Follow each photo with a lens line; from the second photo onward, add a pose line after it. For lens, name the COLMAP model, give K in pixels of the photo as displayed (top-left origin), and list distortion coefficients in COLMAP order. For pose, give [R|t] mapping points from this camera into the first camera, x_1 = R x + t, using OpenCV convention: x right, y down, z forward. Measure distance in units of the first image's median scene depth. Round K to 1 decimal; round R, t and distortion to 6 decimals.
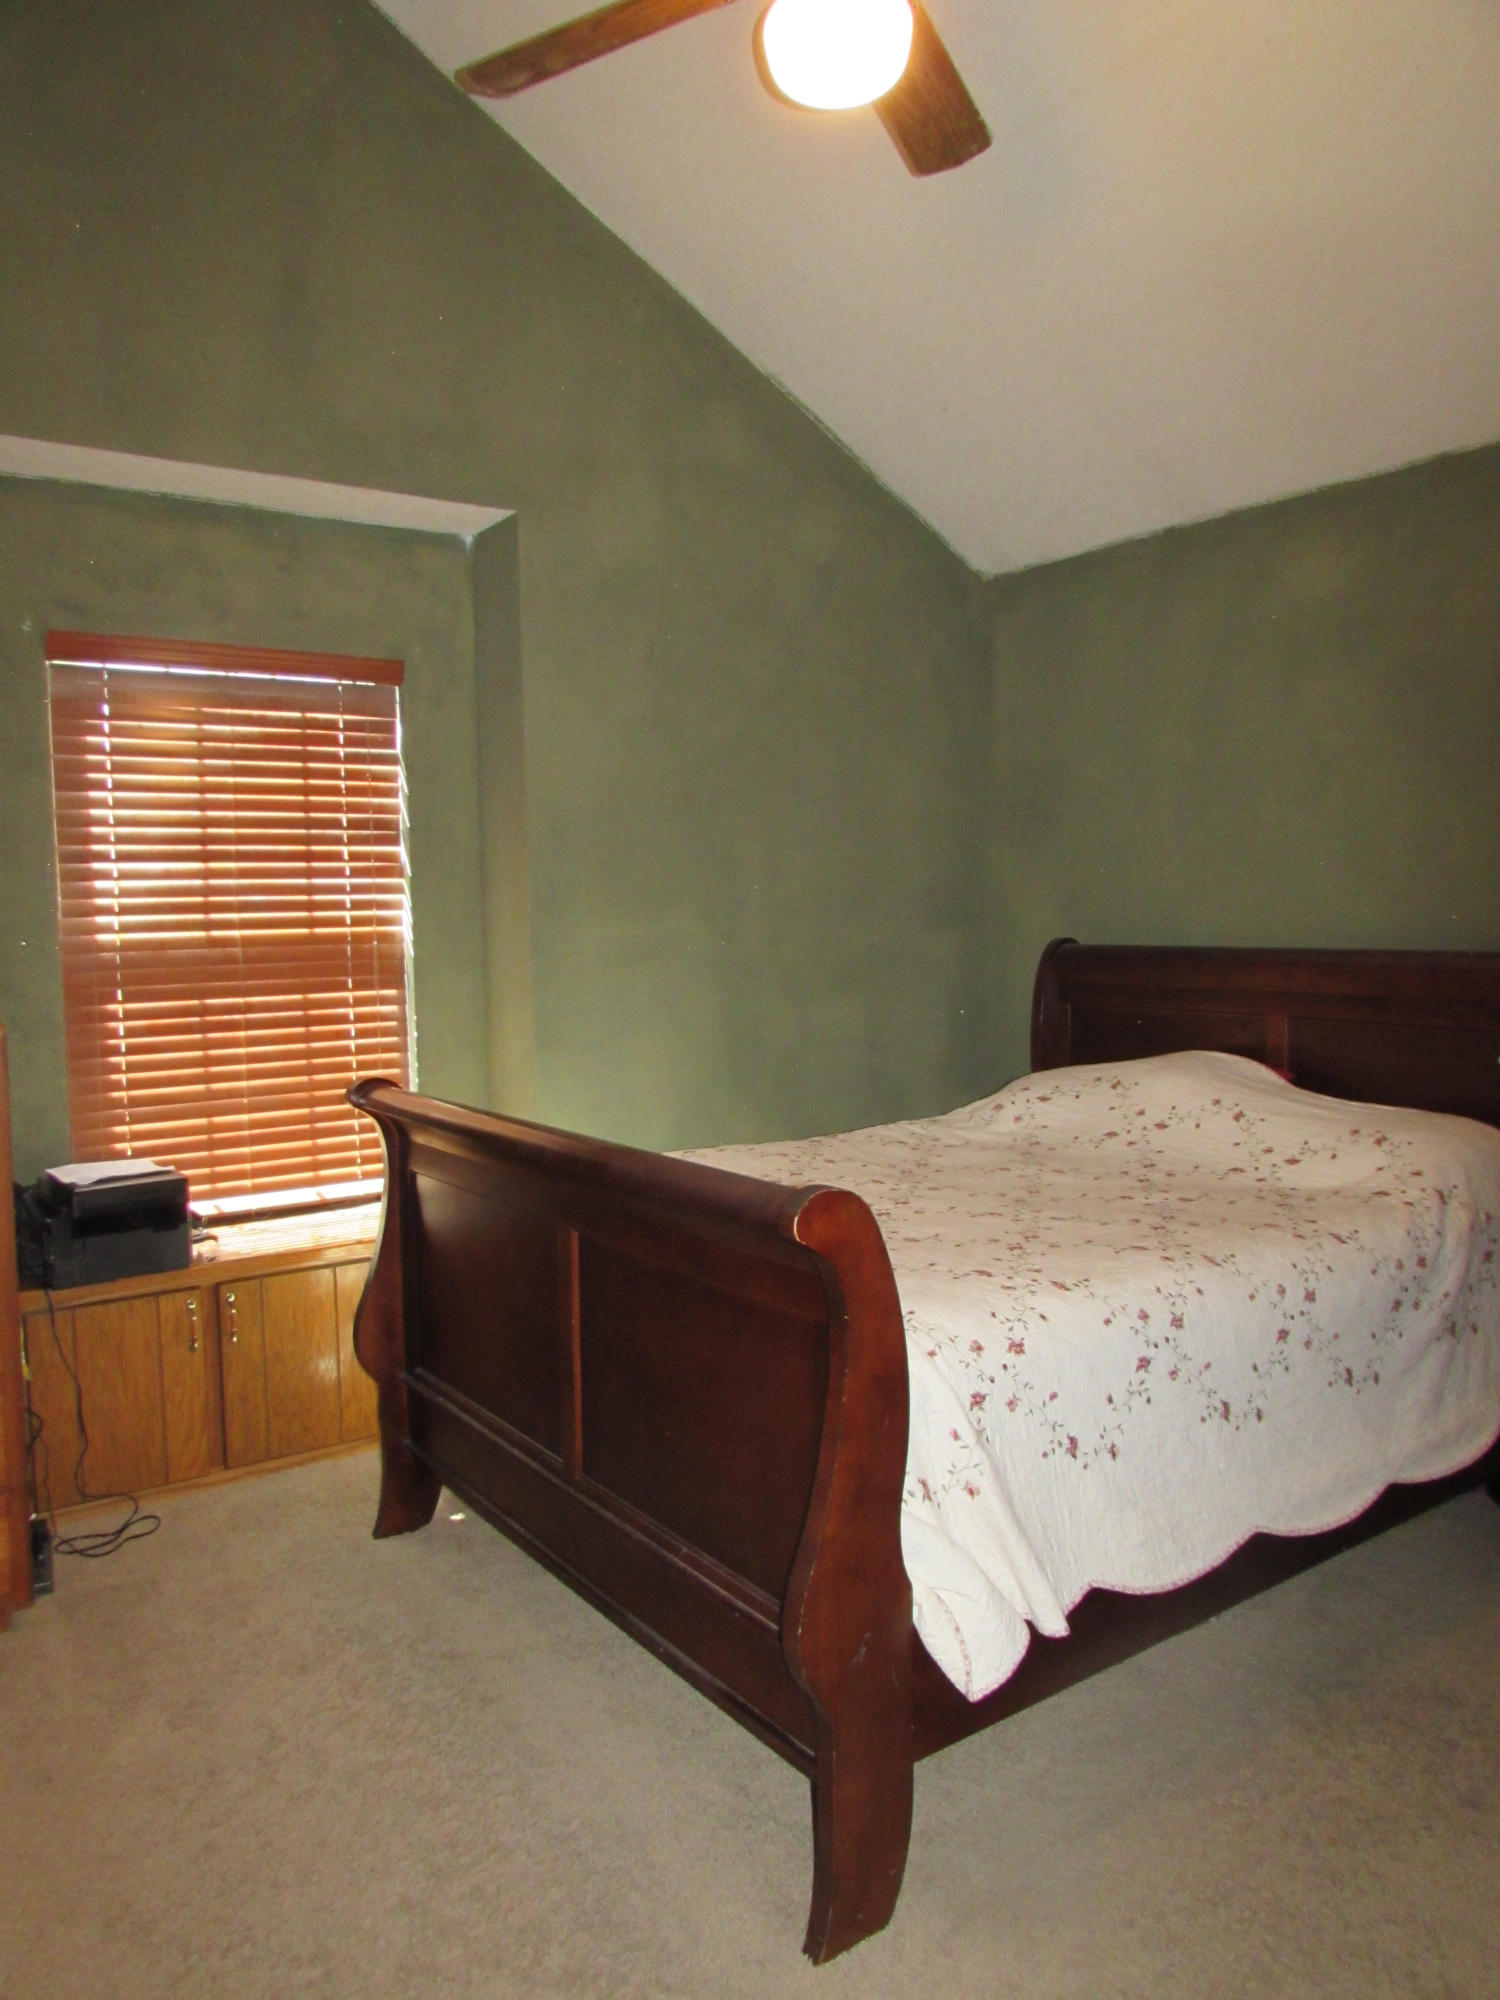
lens RADIAL K [[1422.5, 0, 758.1], [0, 1422.5, 981.4], [0, 0, 1]] dist [-0.024531, 0.004733]
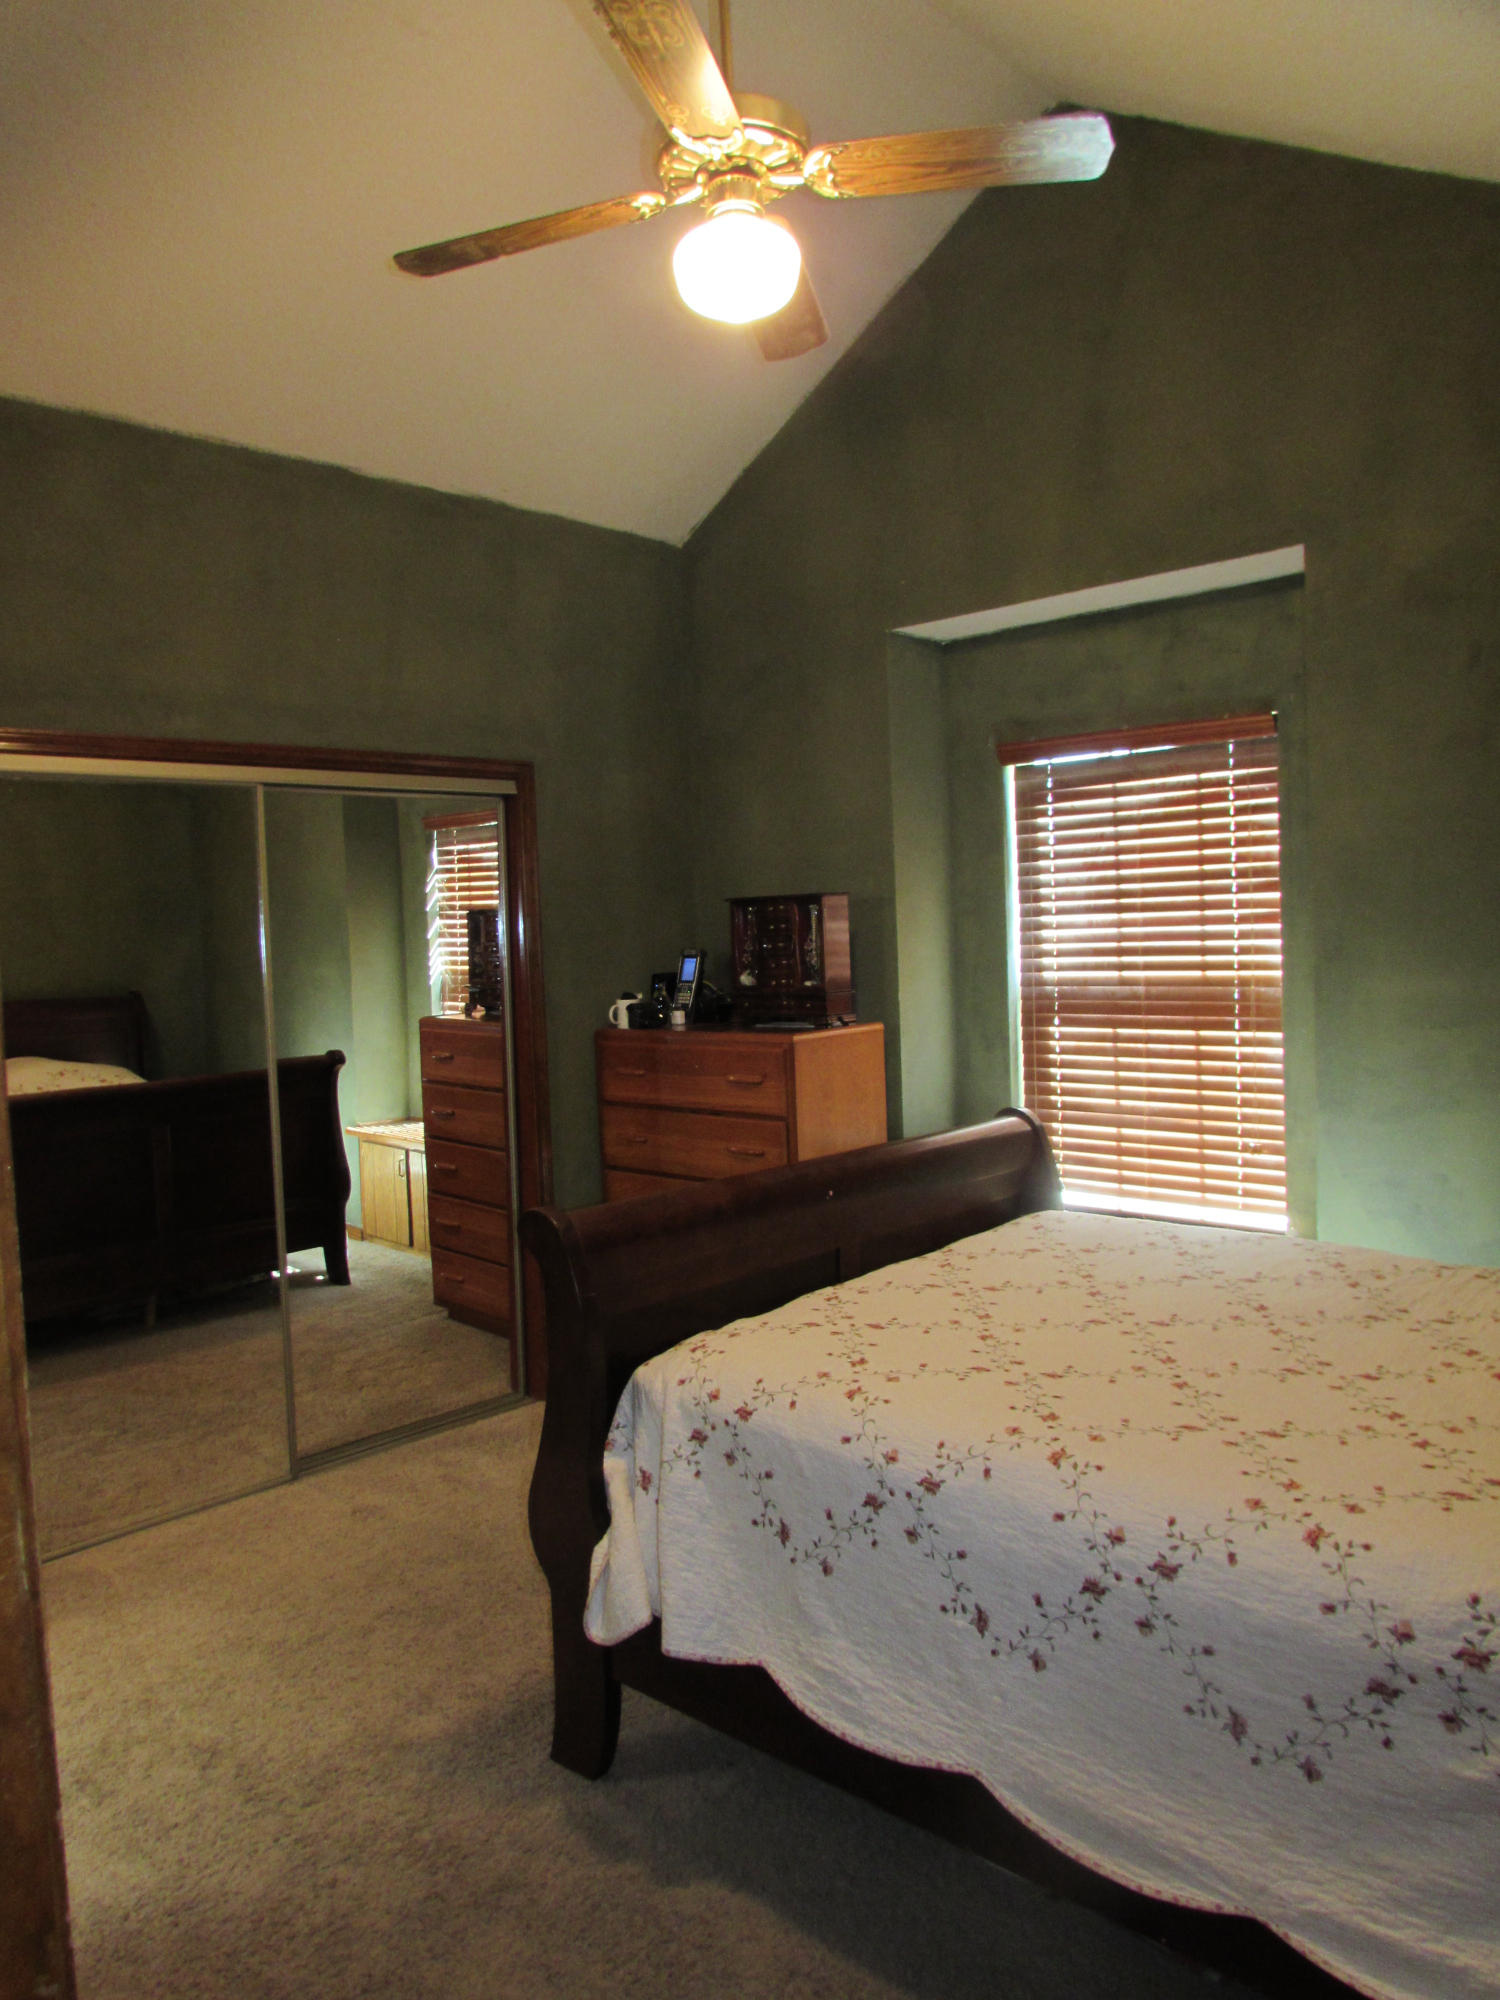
lens RADIAL K [[1422.5, 0, 761.1], [0, 1422.5, 1017.6], [0, 0, 1]] dist [-0.024531, 0.004733]
pose [[0.210363, 0.066686, -0.975346, 0.707726], [-0.034181, 0.997563, 0.060833, -0.058884], [0.977026, 0.020542, 0.212130, 0.455056]]
